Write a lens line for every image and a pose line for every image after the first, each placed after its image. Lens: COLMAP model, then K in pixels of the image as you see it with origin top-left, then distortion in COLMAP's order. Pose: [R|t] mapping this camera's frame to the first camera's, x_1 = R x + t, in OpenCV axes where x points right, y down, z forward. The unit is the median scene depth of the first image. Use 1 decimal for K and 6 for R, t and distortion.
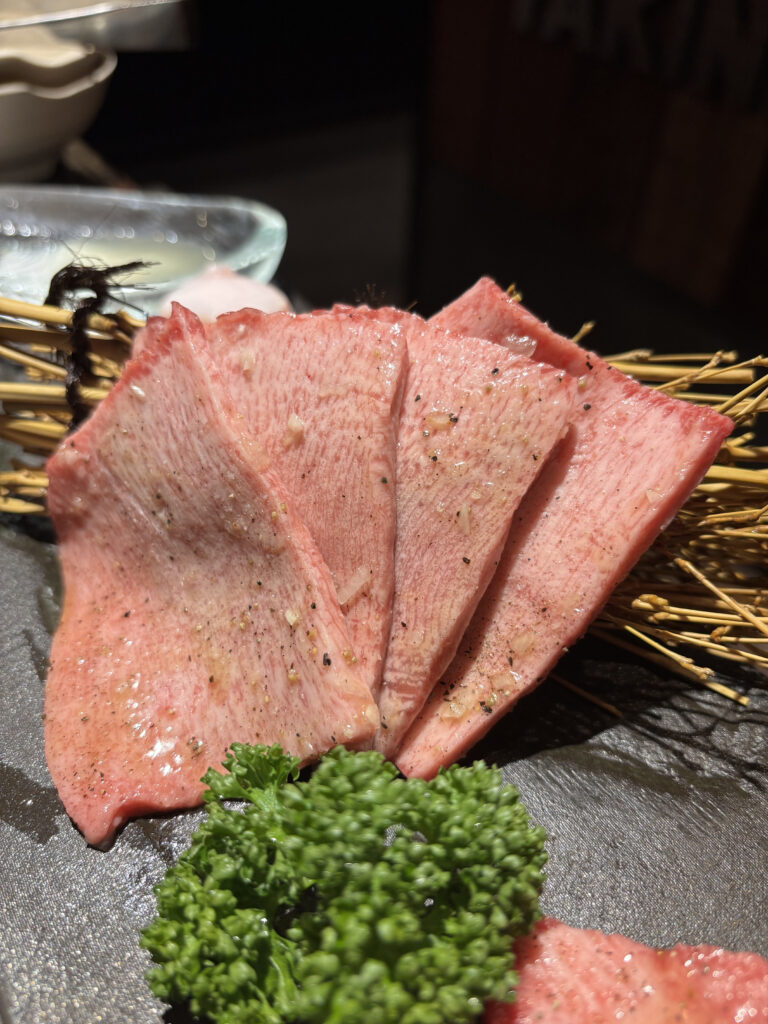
lens RADIAL K [[1145.7, 0, 330.2], [0, 1145.7, 513.3], [0, 0, 1]] dist [0.154177, -0.929377]
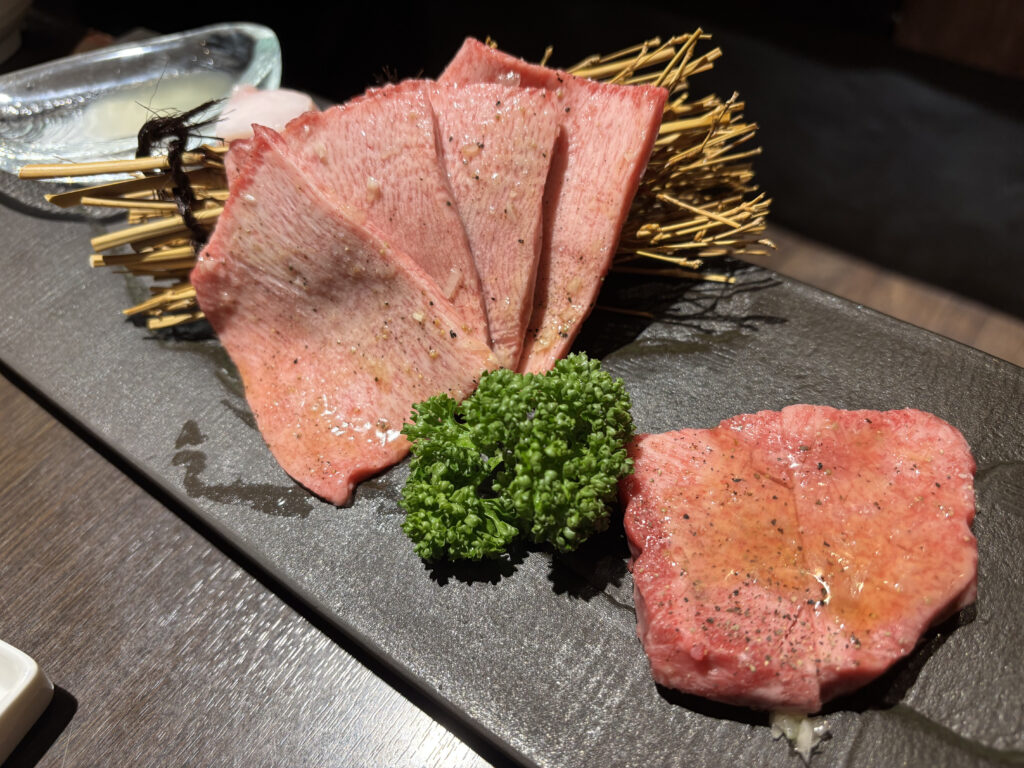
lens RADIAL K [[1145.7, 0, 513.6], [0, 1145.7, 473.0], [0, 0, 1]] dist [0.154177, -0.929377]
pose [[0.941744, -0.324872, 0.087042, -0.105159], [0.305145, 0.934147, 0.185083, 0.041563], [-0.141438, -0.147740, 0.978861, -0.430836]]
